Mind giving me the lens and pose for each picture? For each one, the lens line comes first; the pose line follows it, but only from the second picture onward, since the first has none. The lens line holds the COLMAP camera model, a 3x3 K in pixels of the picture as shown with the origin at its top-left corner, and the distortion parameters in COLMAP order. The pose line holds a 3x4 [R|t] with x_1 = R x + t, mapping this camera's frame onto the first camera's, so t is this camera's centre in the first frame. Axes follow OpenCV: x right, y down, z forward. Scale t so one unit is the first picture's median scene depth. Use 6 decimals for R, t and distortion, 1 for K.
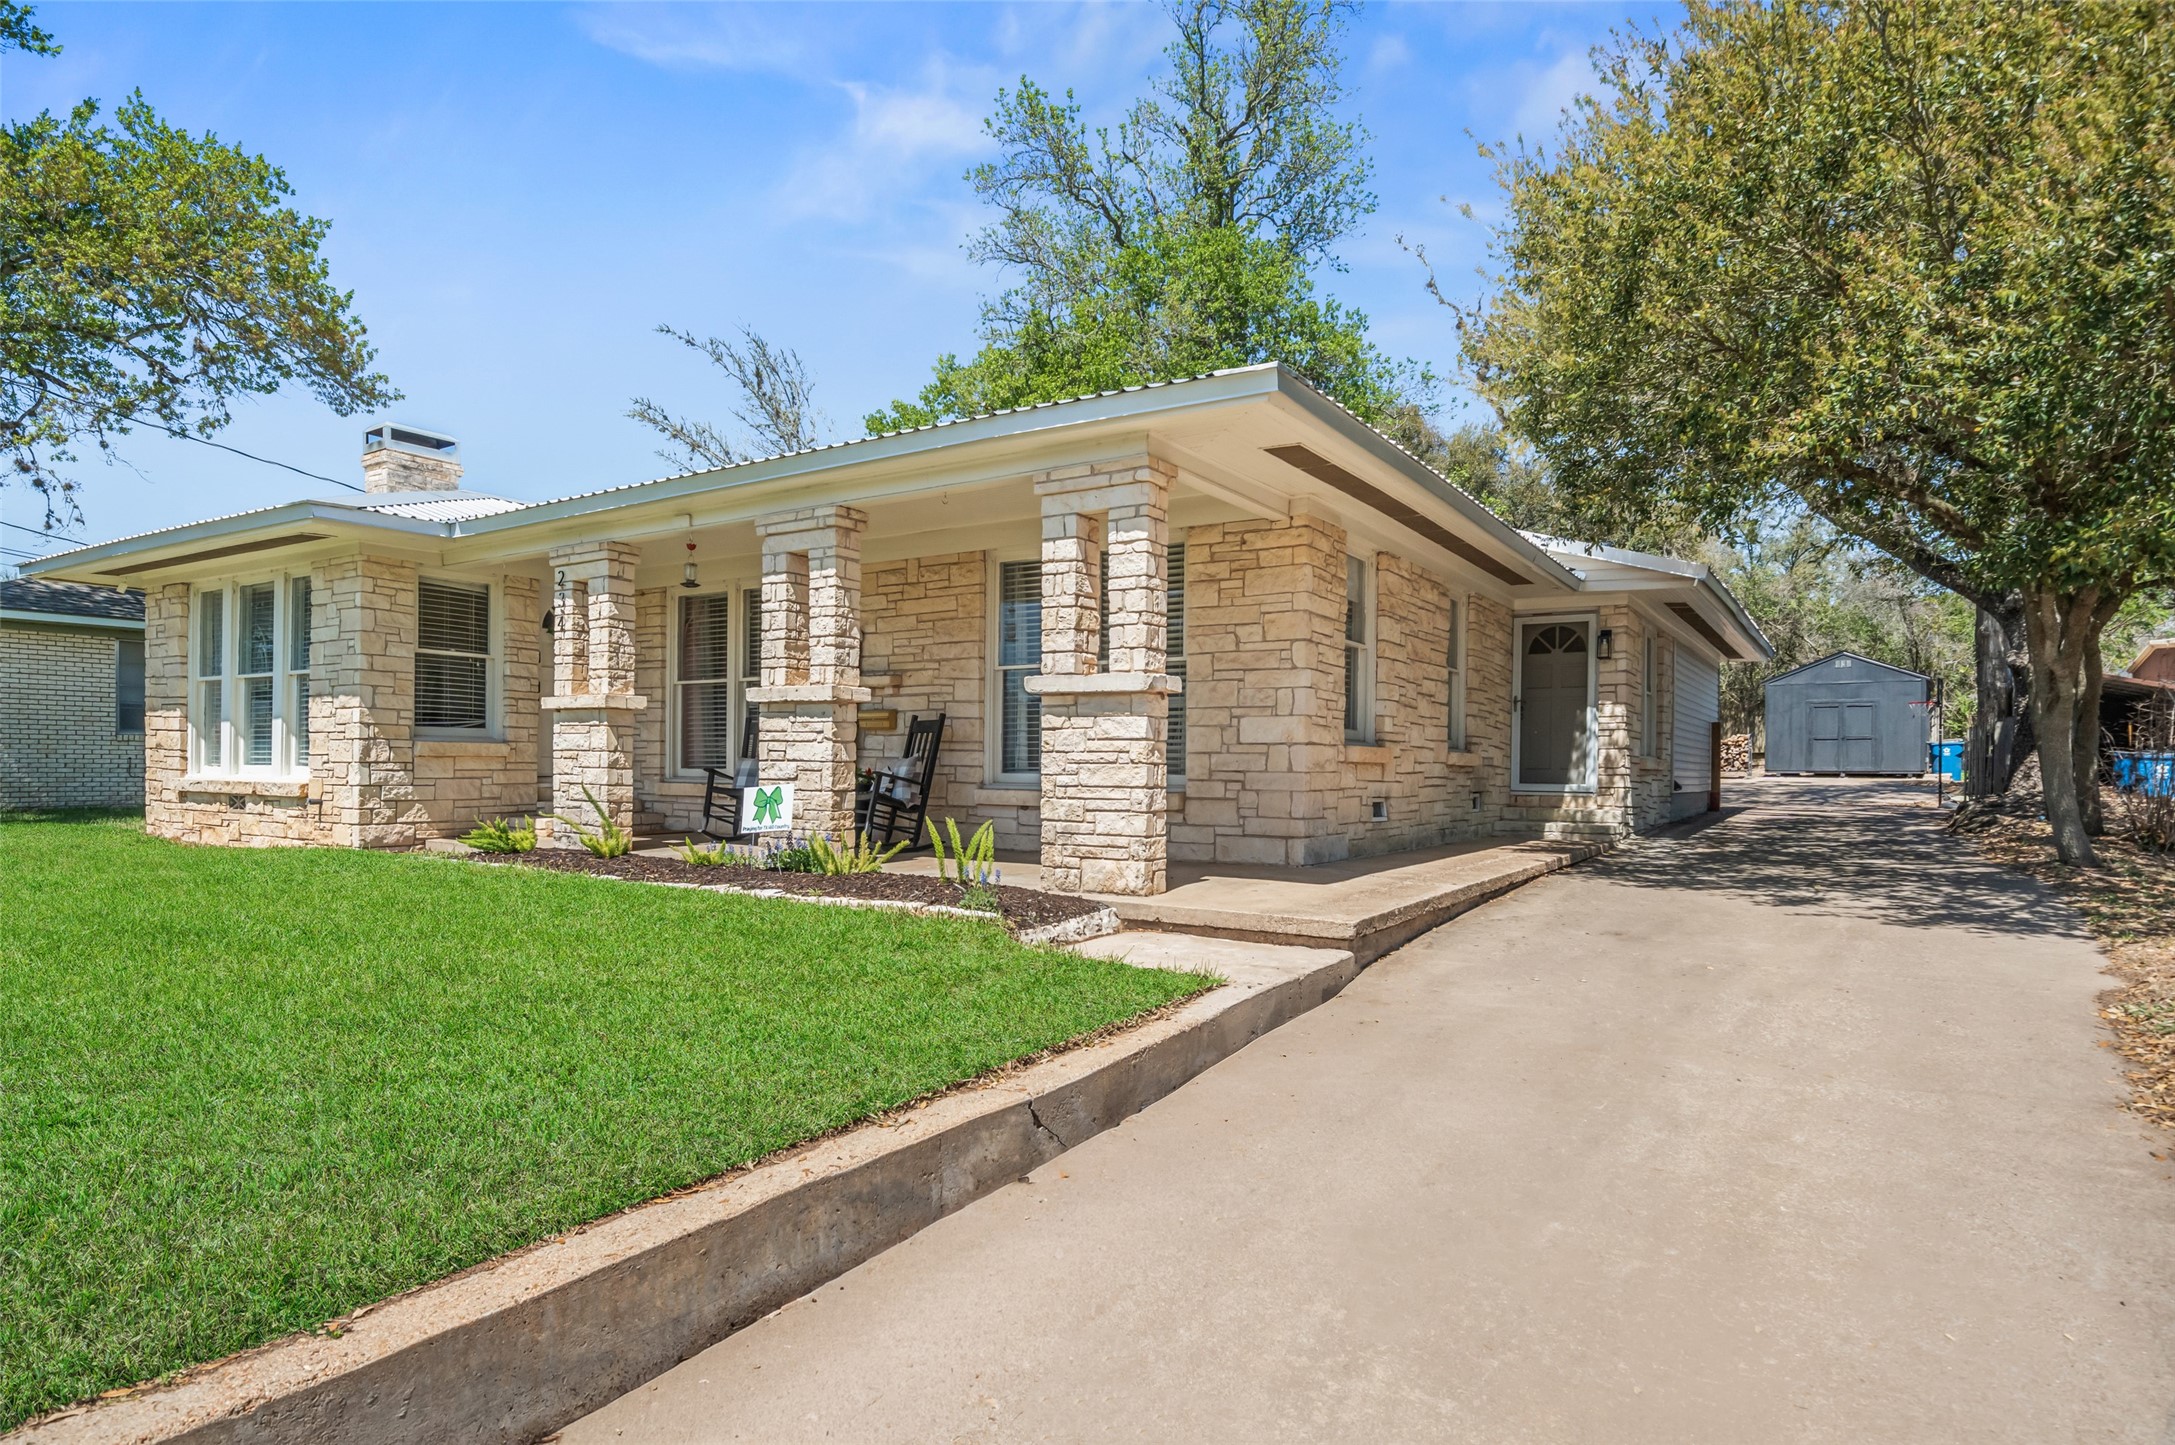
lens RADIAL K [[1166.9, 0, 1134.4], [0, 1166.9, 759.8], [0, 0, 1]] dist [-0.000874, -0.000086]
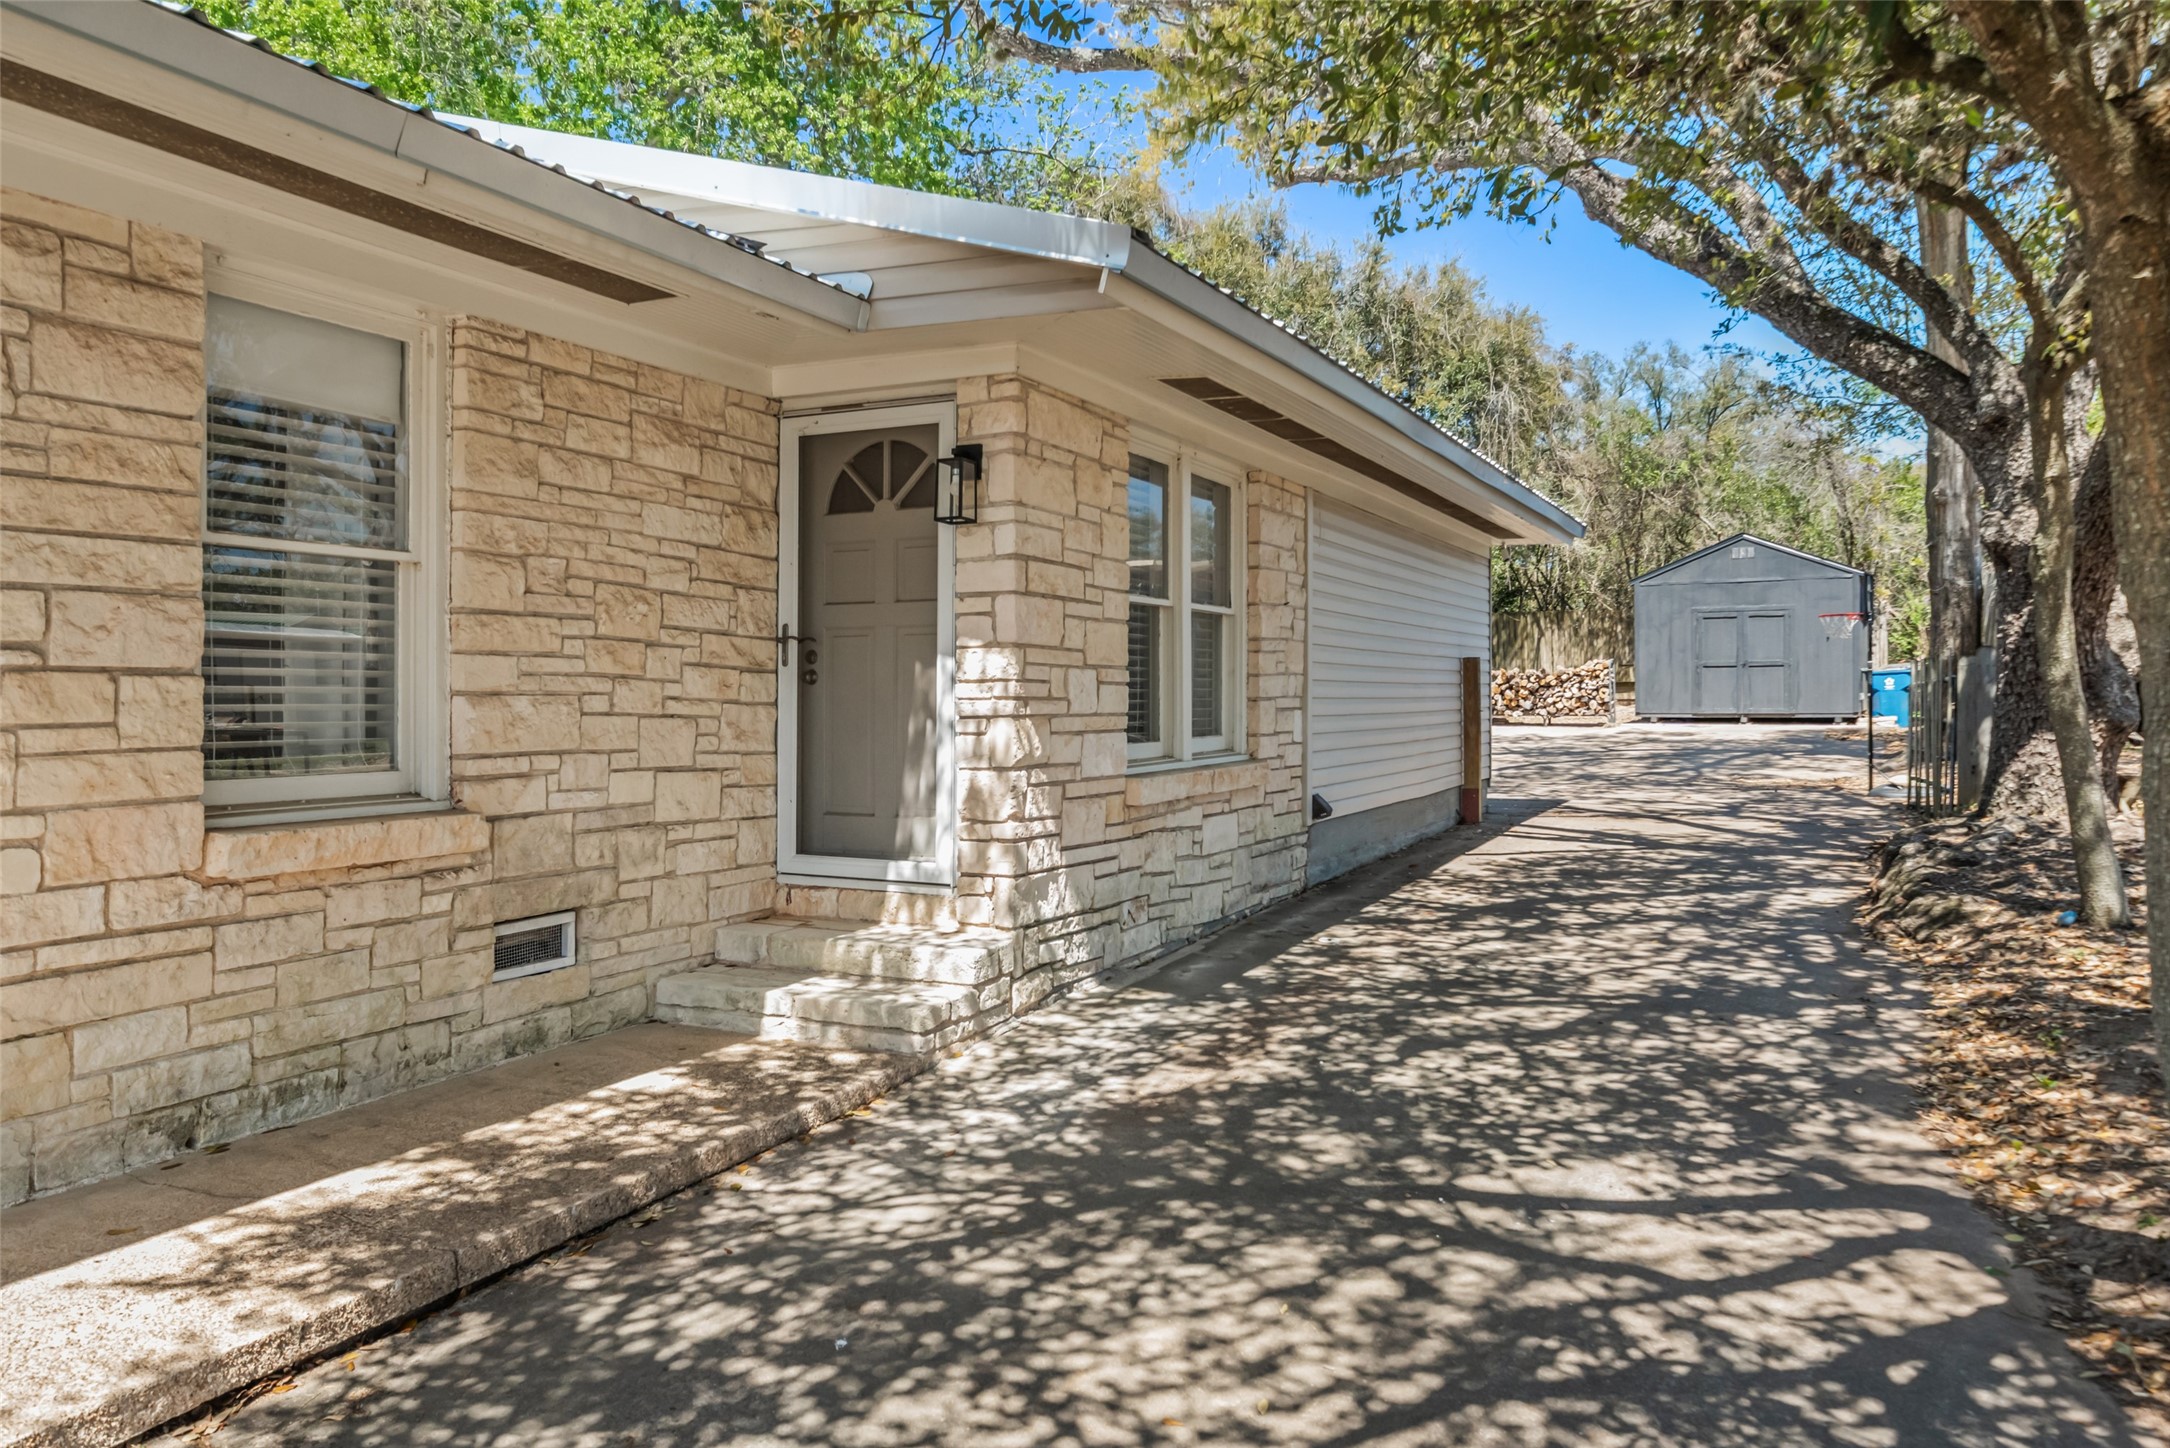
lens RADIAL K [[1501.4, 0, 1082.1], [0, 1501.4, 713.9], [0, 0, 1]] dist [-0.005311, -0.000857]
pose [[0.994029, -0.016444, 0.107874, 0.341870], [0.014370, 0.999697, 0.019969, -0.031397], [-0.108169, -0.018300, 0.993964, 0.465491]]
